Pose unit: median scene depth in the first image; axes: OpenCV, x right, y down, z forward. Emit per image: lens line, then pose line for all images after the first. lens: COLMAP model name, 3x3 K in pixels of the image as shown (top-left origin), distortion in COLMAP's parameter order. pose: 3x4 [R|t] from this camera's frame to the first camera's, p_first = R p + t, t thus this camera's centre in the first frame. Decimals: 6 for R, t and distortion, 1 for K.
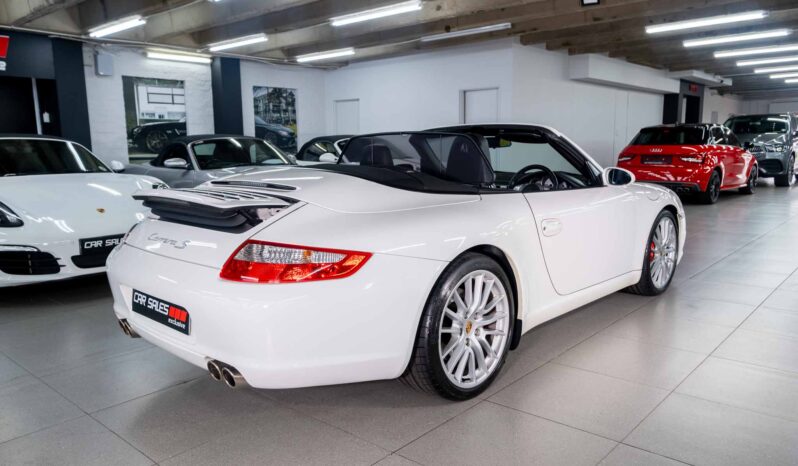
lens RADIAL K [[577.5, 0, 398.3], [0, 577.5, 251.0], [0, 0, 1]] dist [0.004930, 0.017927]
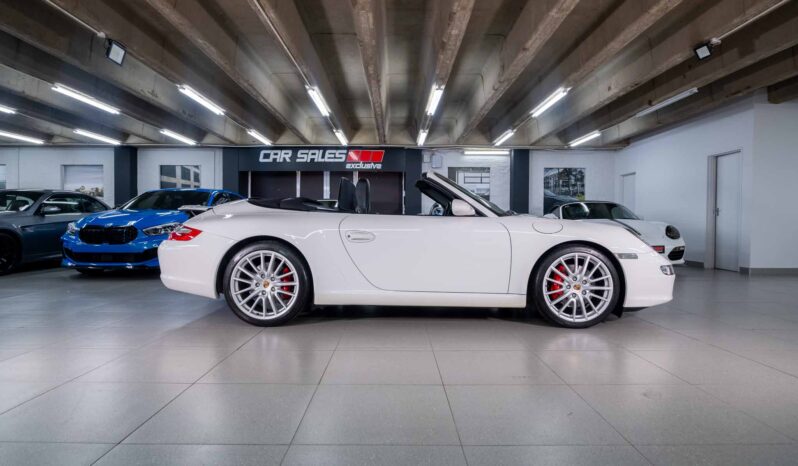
lens RADIAL K [[454.9, 0, 399.3], [0, 454.9, 238.5], [0, 0, 1]] dist [-0.000389, 0.001691]
pose [[0.674393, 0.040783, -0.737246, 0.329997], [-0.148763, 0.985503, -0.081564, 0.011684], [0.723232, 0.164681, 0.670683, 0.086712]]
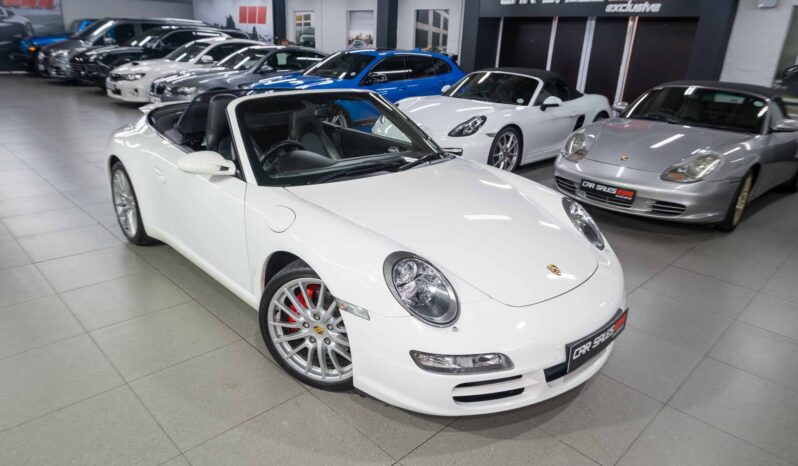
lens RADIAL K [[514.2, 0, 400.2], [0, 514.2, 236.3], [0, 0, 1]] dist [0.003110, -0.005869]
pose [[-0.046999, 0.362904, -0.930640, 0.366610], [-0.222721, 0.904409, 0.363923, -0.123286], [0.973749, 0.224377, 0.038320, 0.421477]]
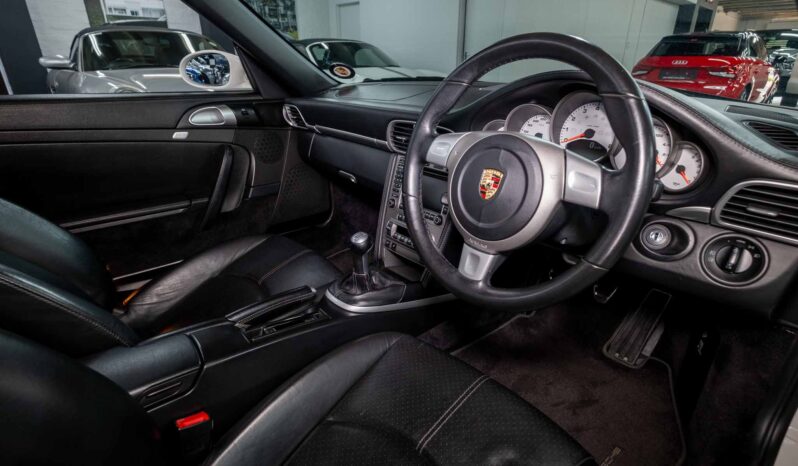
lens RADIAL K [[401.2, 0, 403.6], [0, 401.2, 231.1], [0, 0, 1]] dist [0.024807, -0.000041]
pose [[0.997419, 0.043281, -0.057294, 0.073420], [-0.030419, 0.977474, 0.208853, -0.039195], [0.065043, -0.206571, 0.976267, 0.305469]]
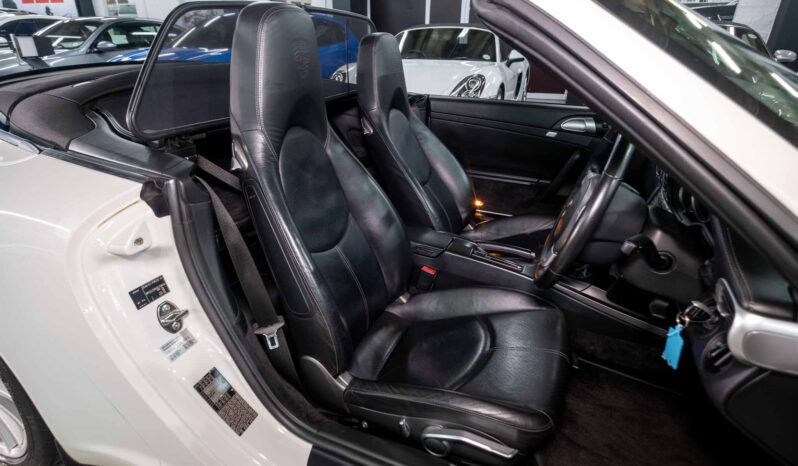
lens RADIAL K [[434.4, 0, 397.5], [0, 434.4, 232.1], [0, 0, 1]] dist [0.006438, -0.000656]
pose [[0.348130, 0.393947, -0.850653, 0.139752], [-0.177504, 0.918701, 0.352818, -0.053276], [0.920488, 0.028168, 0.389755, 0.295973]]
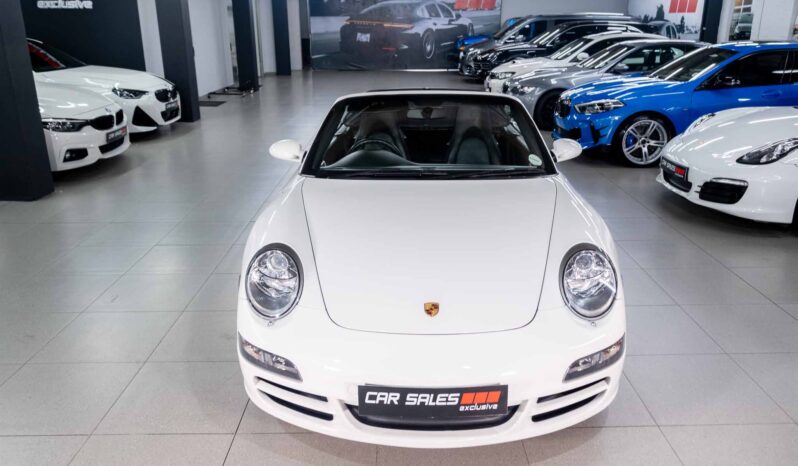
lens RADIAL K [[622.3, 0, 411.7], [0, 622.3, 231.1], [0, 0, 1]] dist [-0.004443, 0.002523]
pose [[-0.724583, 0.230671, -0.649439, 0.307881], [-0.114944, 0.888679, 0.443889, -0.166393], [0.679535, 0.396283, -0.617407, 0.615670]]
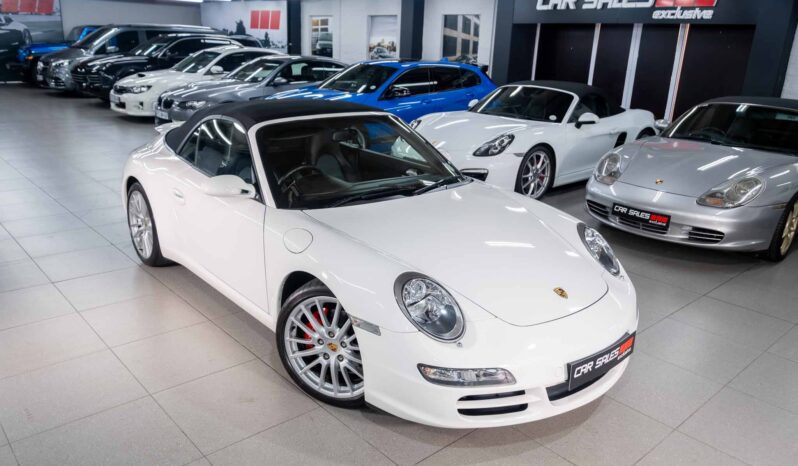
lens RADIAL K [[600.4, 0, 395.6], [0, 600.4, 237.0], [0, 0, 1]] dist [-0.004914, 0.002250]
pose [[-0.100196, 0.316567, -0.943264, 0.412159], [-0.215668, 0.918585, 0.331193, -0.139089], [0.971313, 0.236616, -0.023766, 0.426995]]
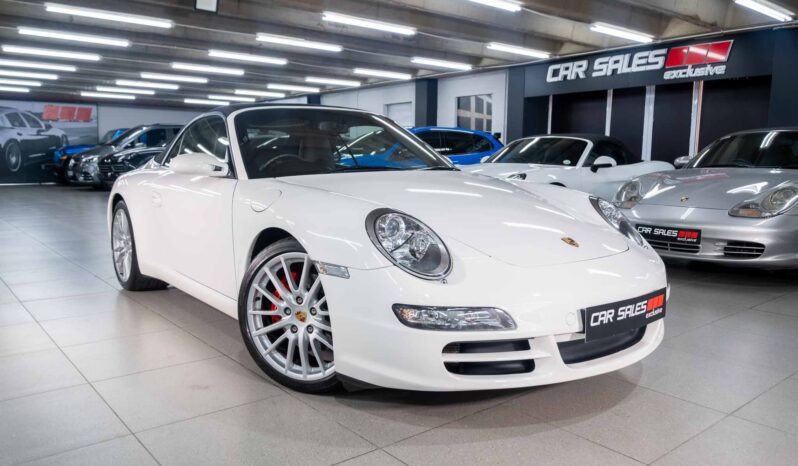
lens RADIAL K [[600.4, 0, 391.8], [0, 600.4, 235.7], [0, 0, 1]] dist [-0.004914, 0.002250]
pose [[-0.144950, 0.139442, -0.979564, 0.389807], [-0.185565, 0.968621, 0.165344, -0.072406], [0.971882, 0.205739, -0.114526, 0.457606]]
